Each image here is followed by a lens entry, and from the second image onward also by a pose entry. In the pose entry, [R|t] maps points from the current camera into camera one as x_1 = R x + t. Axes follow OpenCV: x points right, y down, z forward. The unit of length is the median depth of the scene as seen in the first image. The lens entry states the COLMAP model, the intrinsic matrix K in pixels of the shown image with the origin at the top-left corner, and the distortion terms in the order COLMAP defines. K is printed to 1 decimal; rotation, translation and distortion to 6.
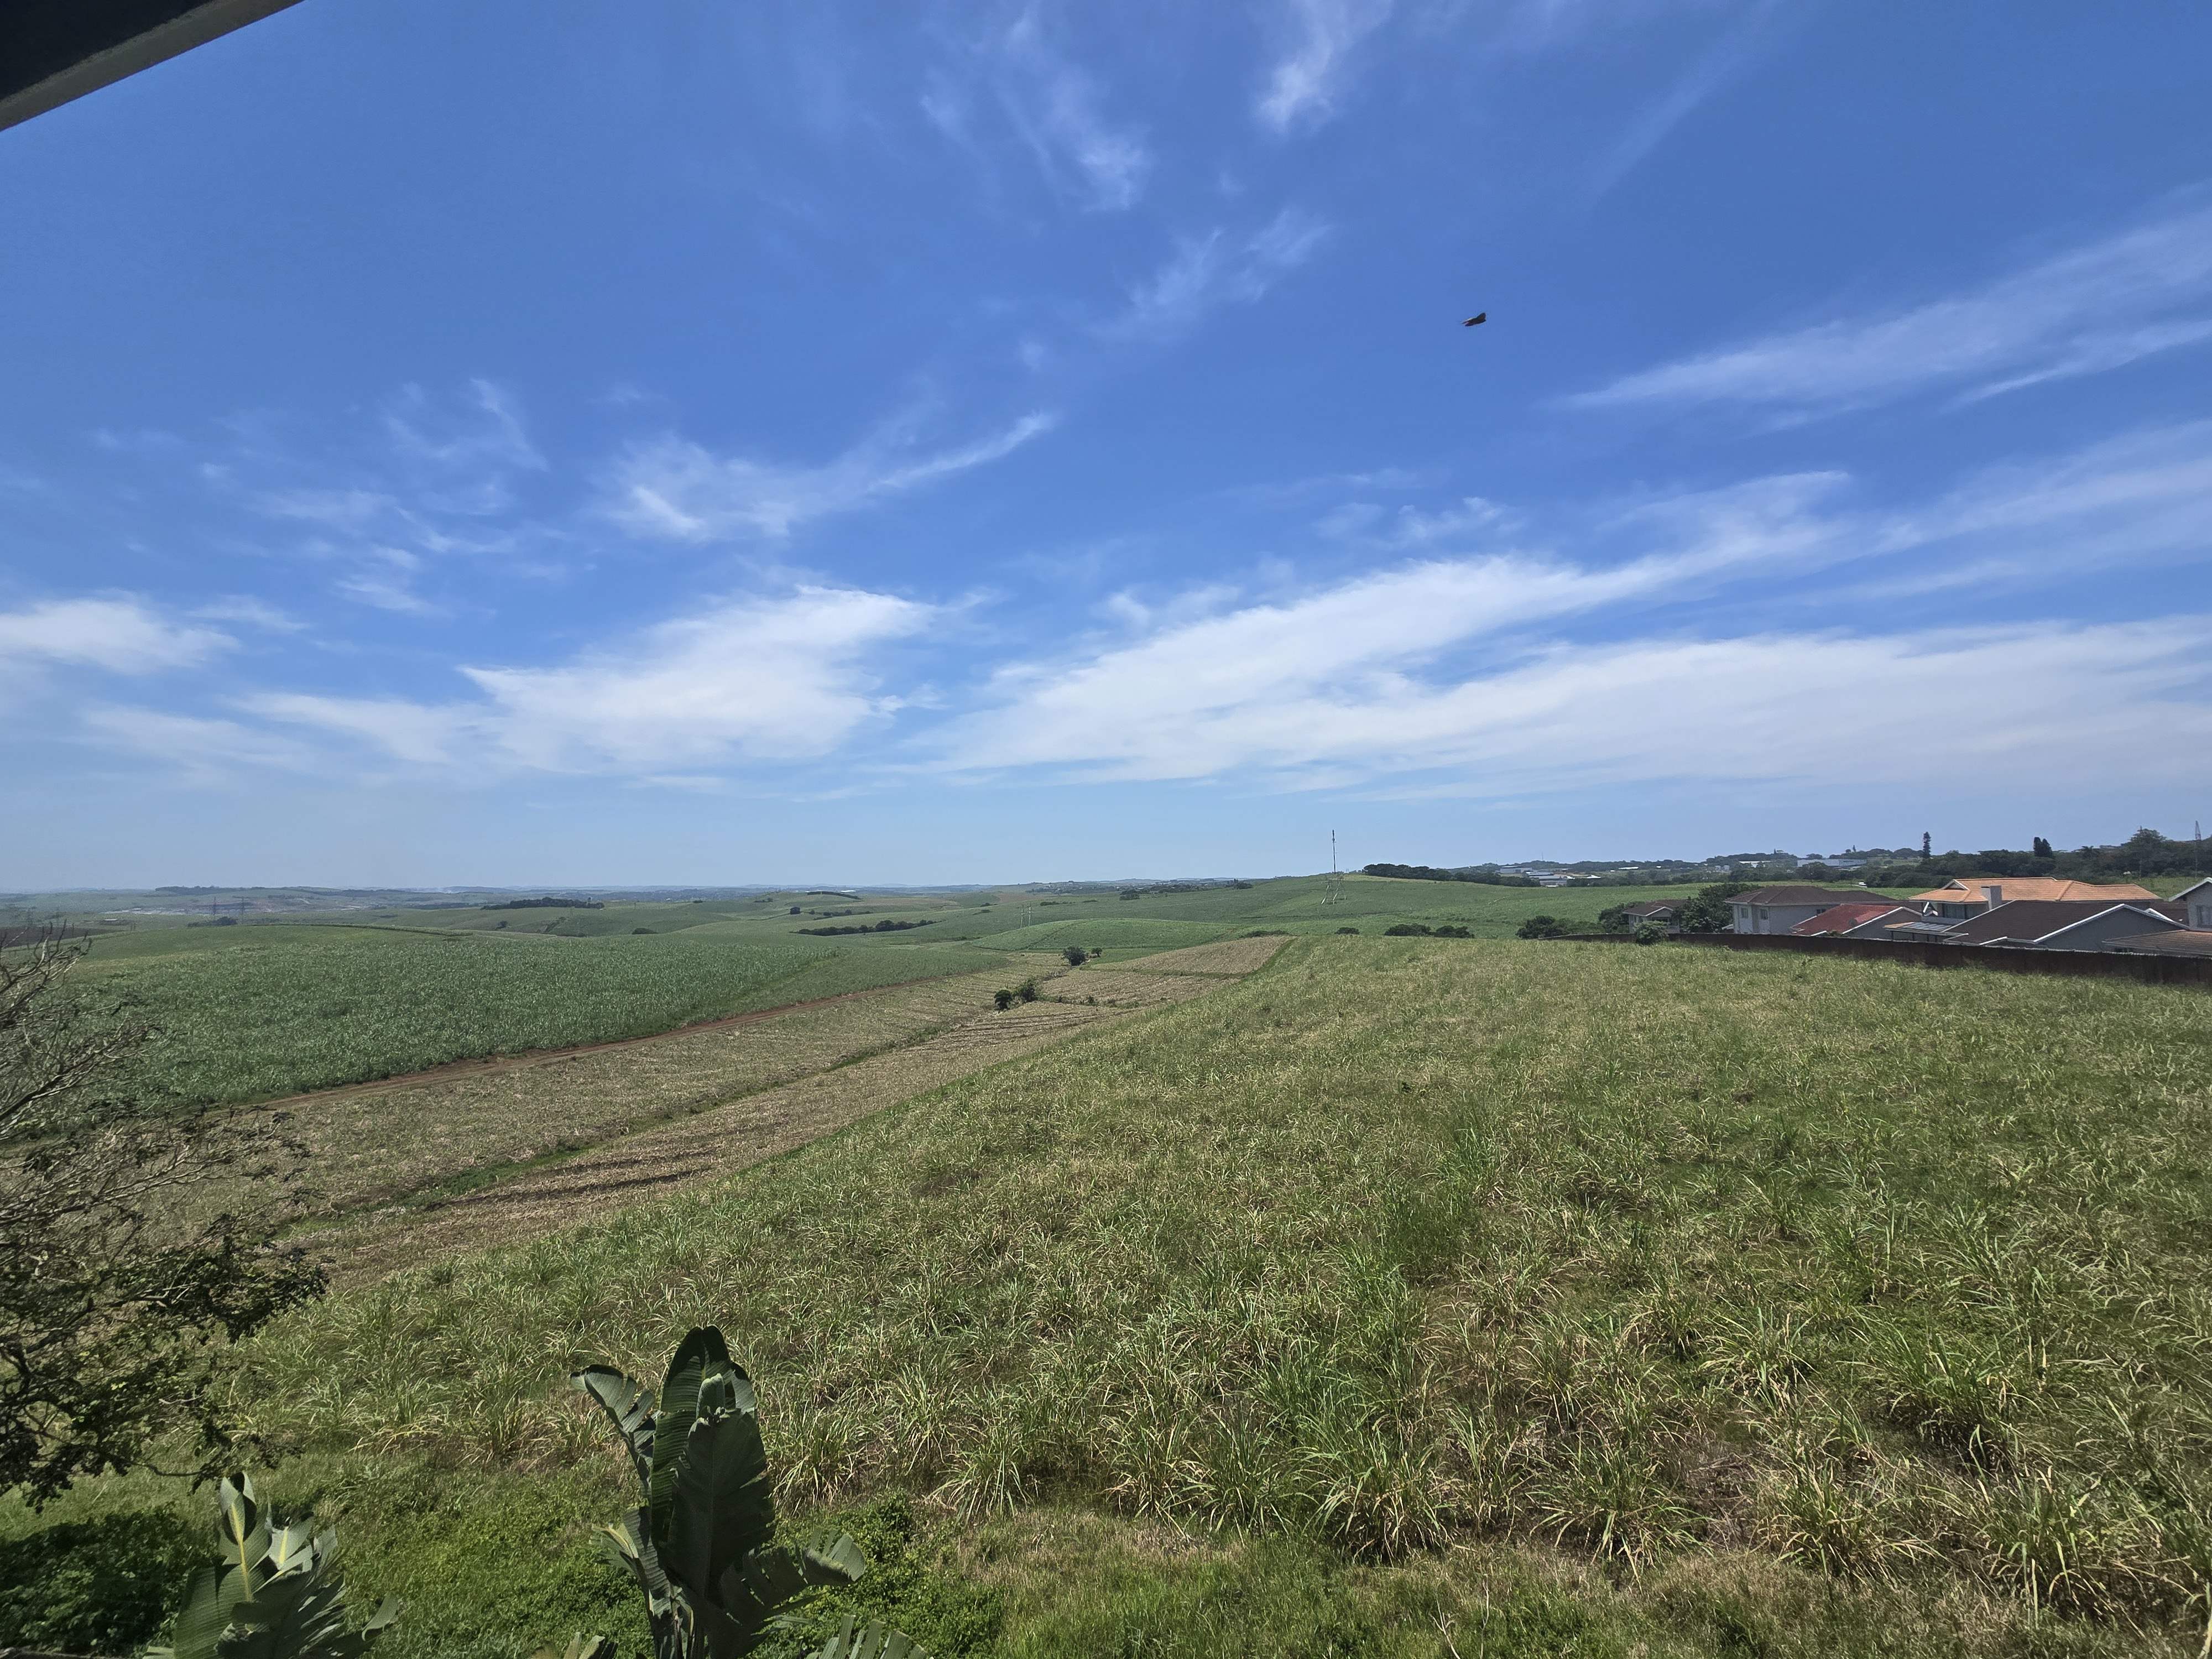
lens RADIAL K [[908.4, 0, 1115.3], [0, 908.4, 827.8], [0, 0, 1]] dist [-0.005355, 0.002218]
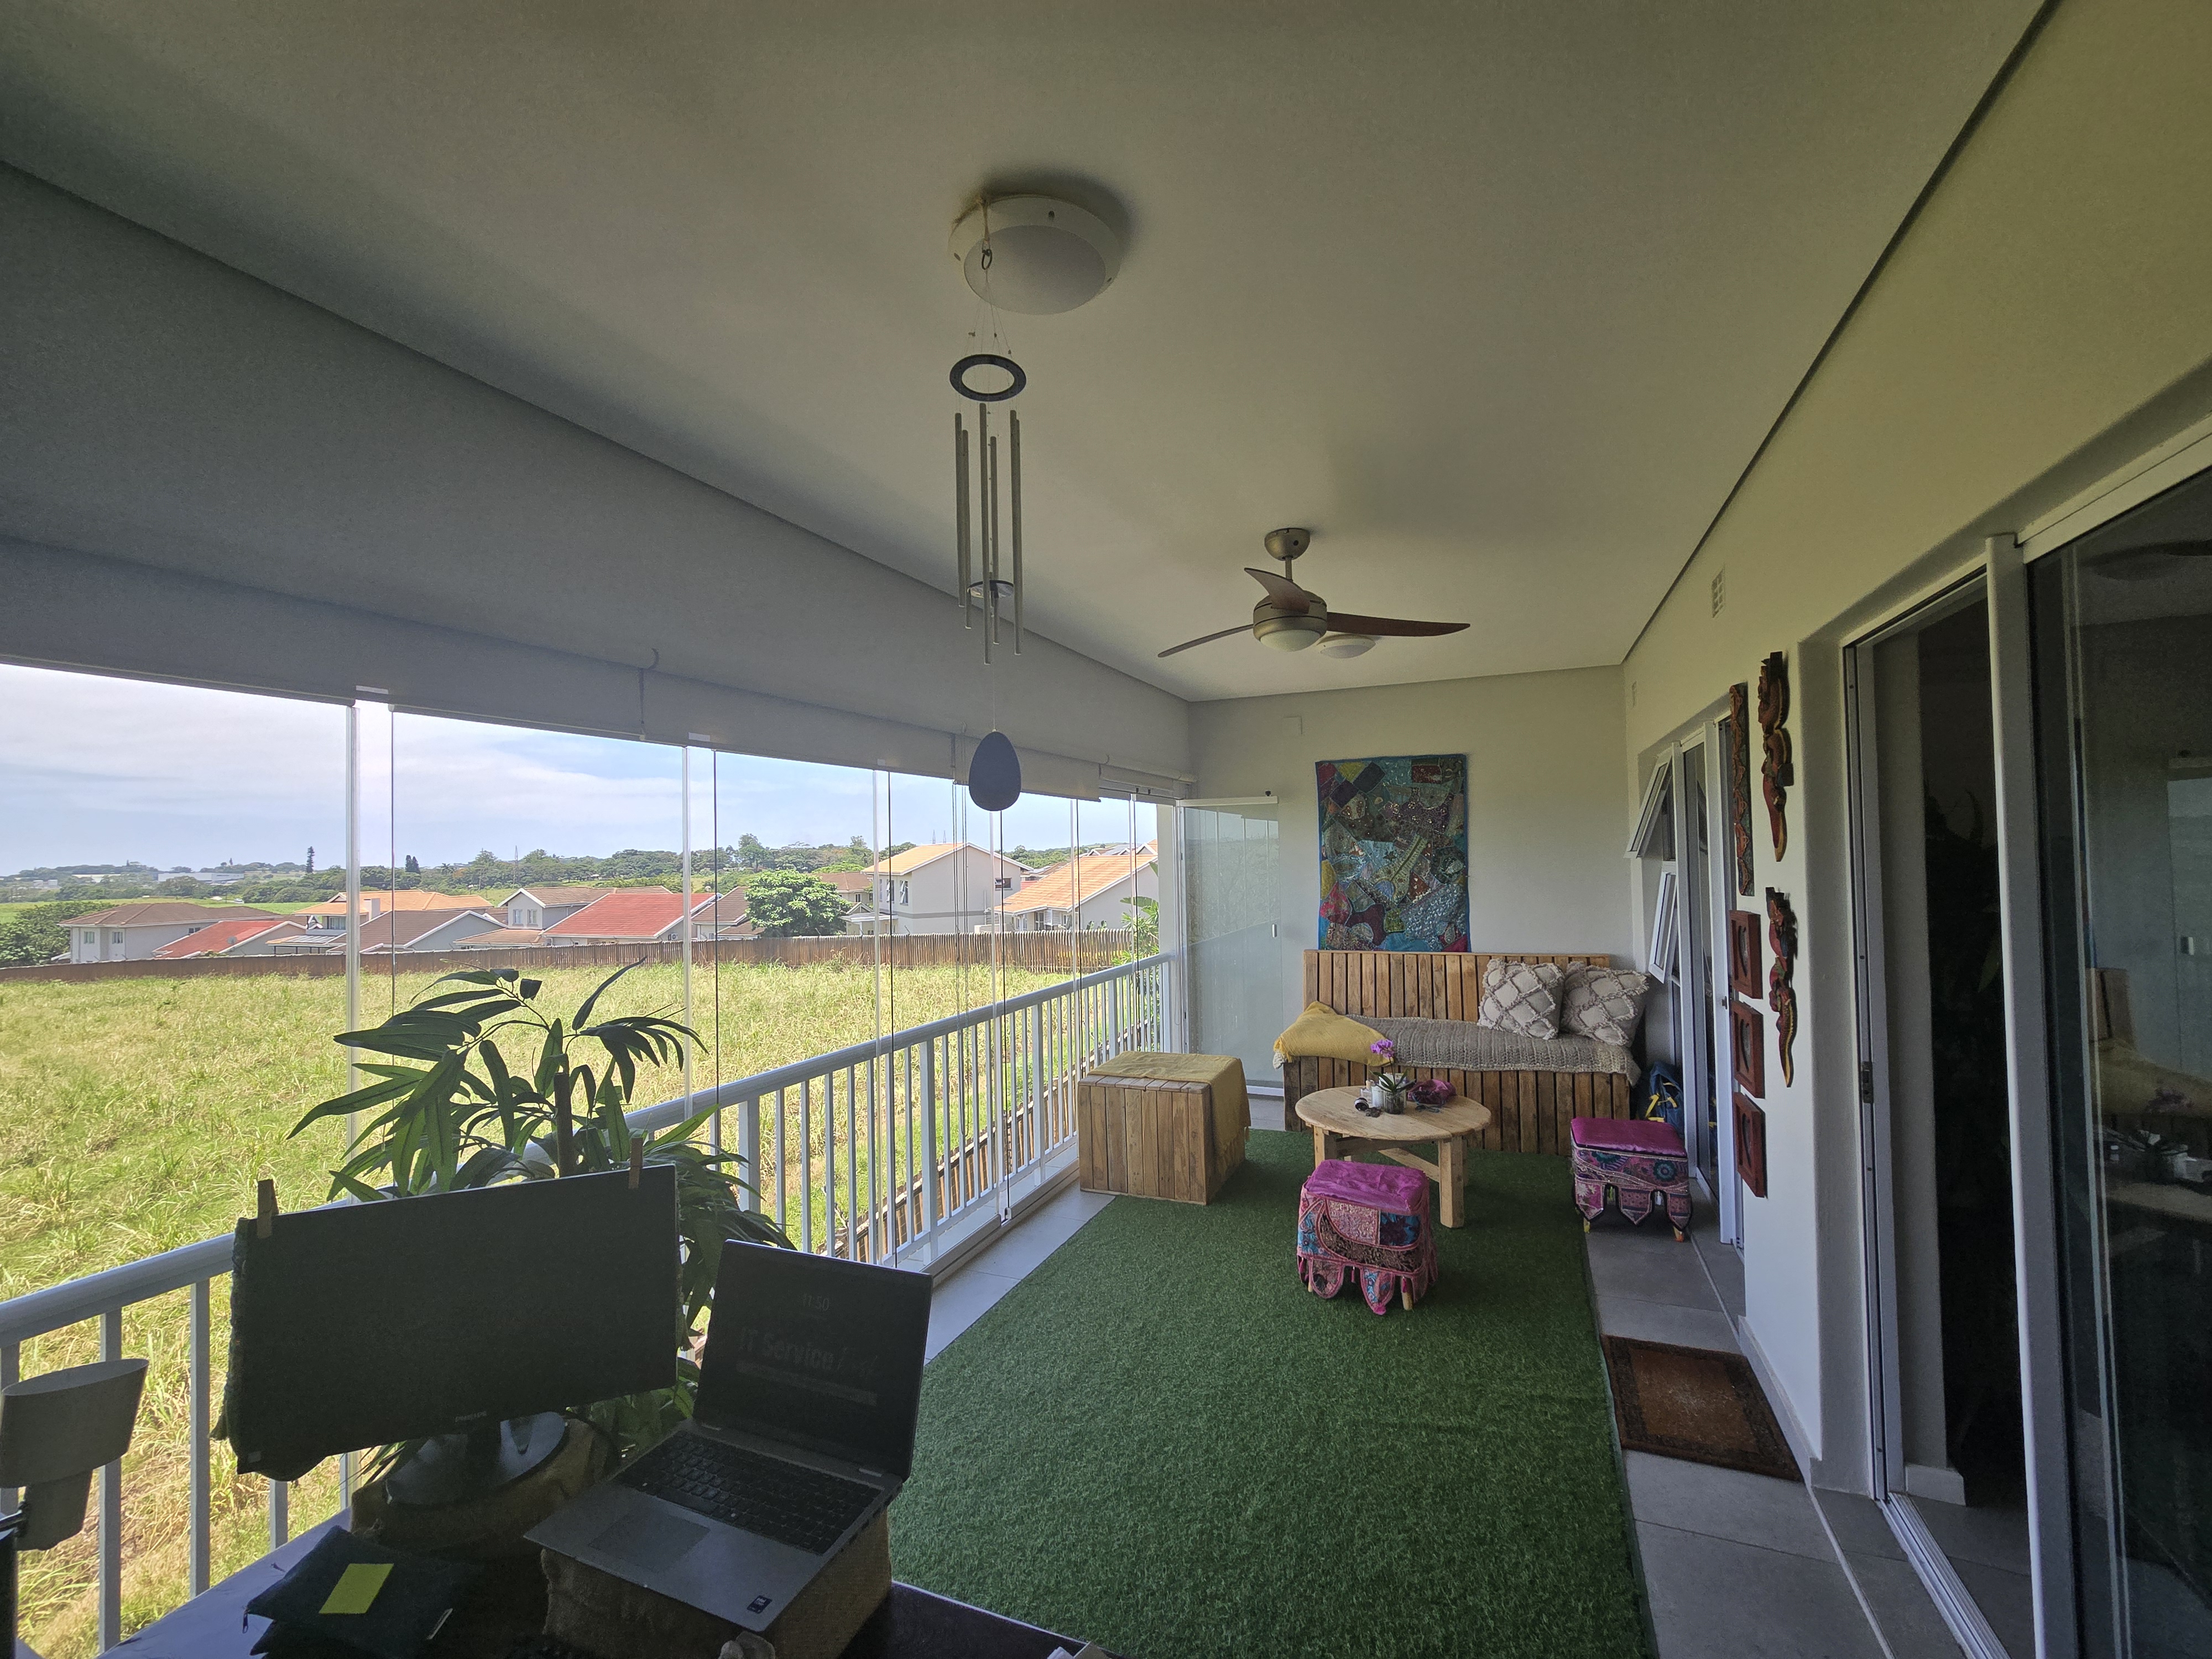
lens RADIAL K [[908.4, 0, 1119.8], [0, 908.4, 829.5], [0, 0, 1]] dist [-0.005355, 0.002218]
pose [[0.110242, 0.053890, 0.992443, -0.081487], [-0.039585, 0.997975, -0.049793, -0.000598], [-0.993116, -0.033797, 0.112152, -0.059943]]
